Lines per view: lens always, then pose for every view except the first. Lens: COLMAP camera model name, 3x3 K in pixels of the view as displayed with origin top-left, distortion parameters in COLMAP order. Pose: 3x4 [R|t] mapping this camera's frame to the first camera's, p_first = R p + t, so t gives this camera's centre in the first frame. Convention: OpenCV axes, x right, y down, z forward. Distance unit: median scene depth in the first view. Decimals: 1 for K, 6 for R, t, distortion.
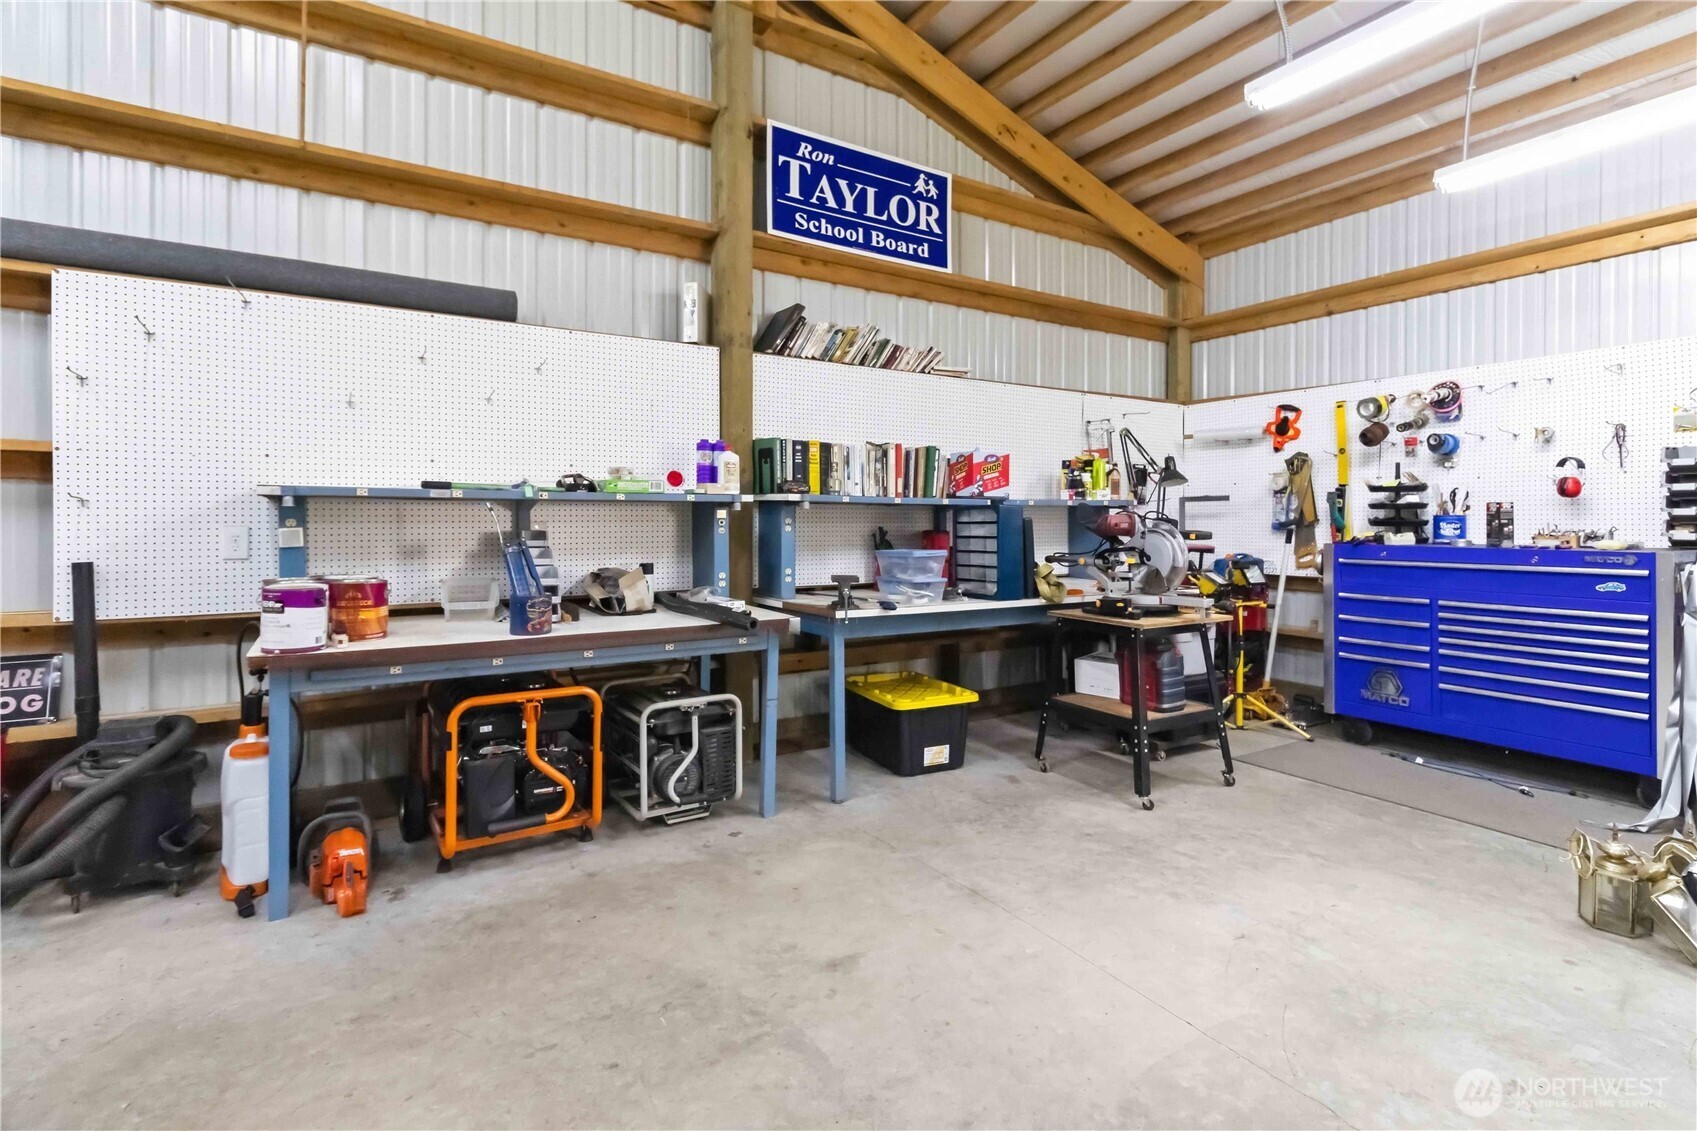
lens RADIAL K [[801.8, 0, 849.1], [0, 801.8, 506.9], [0, 0, 1]] dist [0.021862, 0.000481]
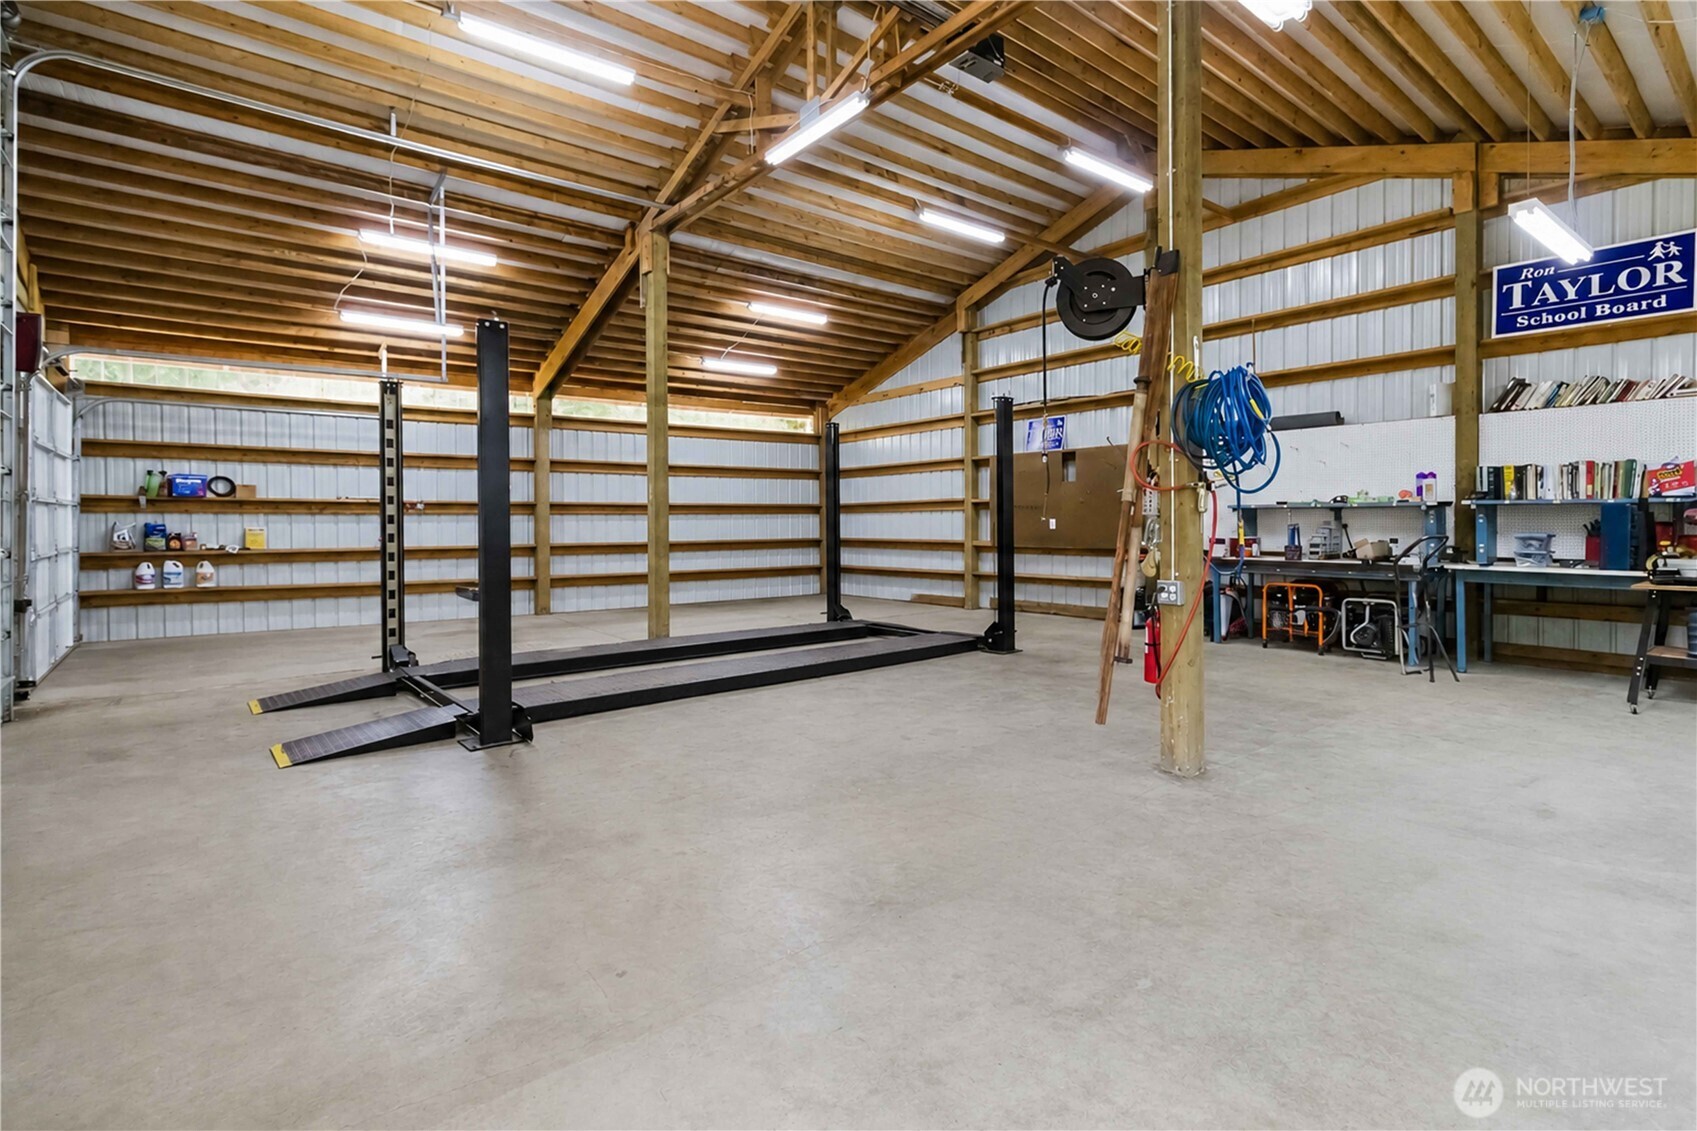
lens RADIAL K [[801.8, 0, 853.0], [0, 801.8, 525.1], [0, 0, 1]] dist [0.021862, 0.000481]
pose [[0.113267, -0.004052, -0.993556, 1.320461], [0.017516, 0.999844, -0.002081, 0.015002], [0.993410, -0.017167, 0.113320, -0.448971]]
